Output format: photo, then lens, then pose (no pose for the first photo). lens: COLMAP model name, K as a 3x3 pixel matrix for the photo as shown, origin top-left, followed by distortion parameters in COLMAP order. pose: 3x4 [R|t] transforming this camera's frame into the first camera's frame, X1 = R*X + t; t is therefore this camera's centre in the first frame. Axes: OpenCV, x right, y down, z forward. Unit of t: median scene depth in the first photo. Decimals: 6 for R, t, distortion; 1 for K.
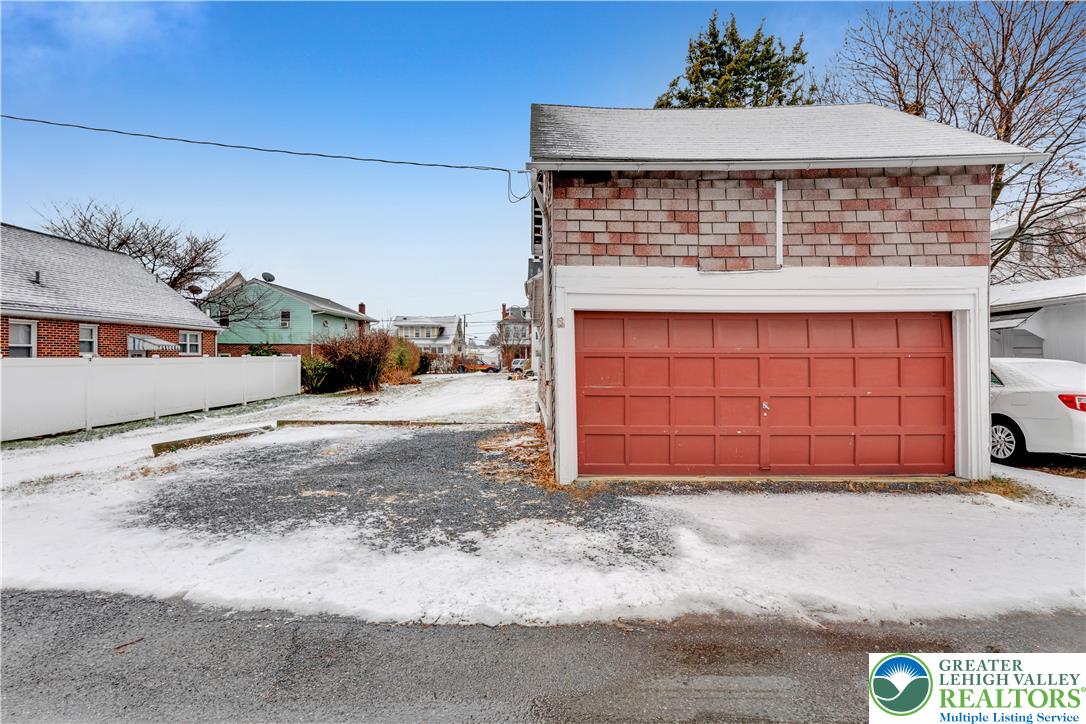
lens RADIAL K [[546.3, 0, 540.9], [0, 546.3, 360.3], [0, 0, 1]] dist [0.000141, 0.000071]
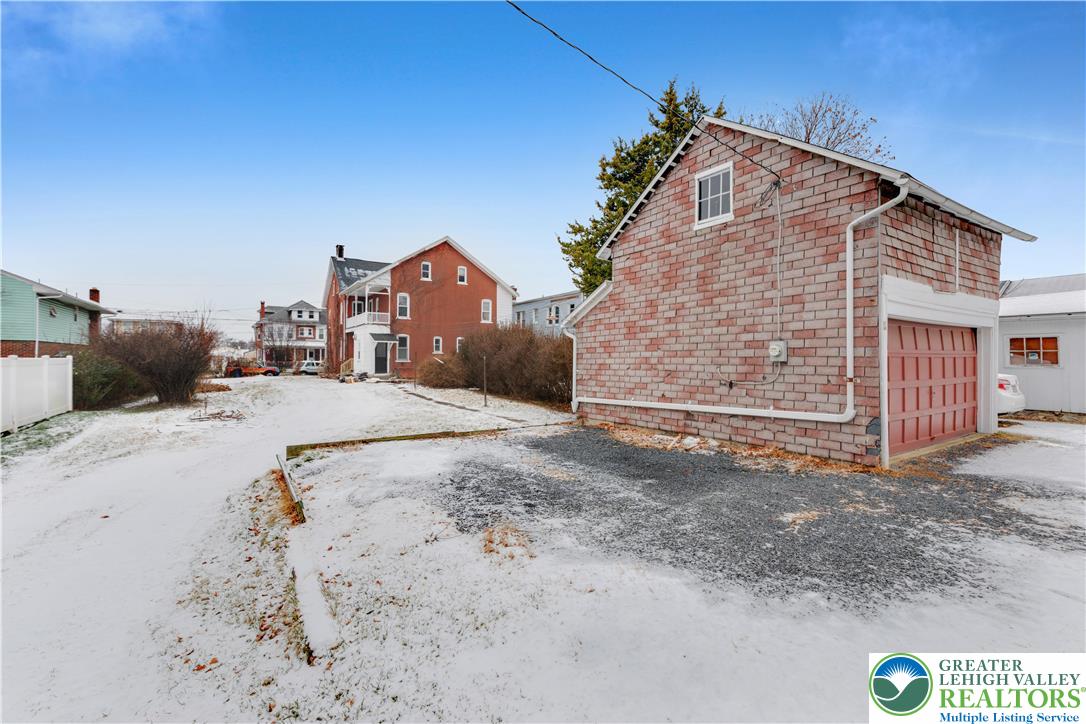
lens RADIAL K [[479.9, 0, 543.4], [0, 479.9, 358.3], [0, 0, 1]] dist [-0.007167, 0.000729]
pose [[0.829342, 0.000187, 0.558741, -0.958977], [0.004347, 0.999968, -0.006787, 0.001959], [-0.558724, 0.008057, 0.829315, 0.509265]]
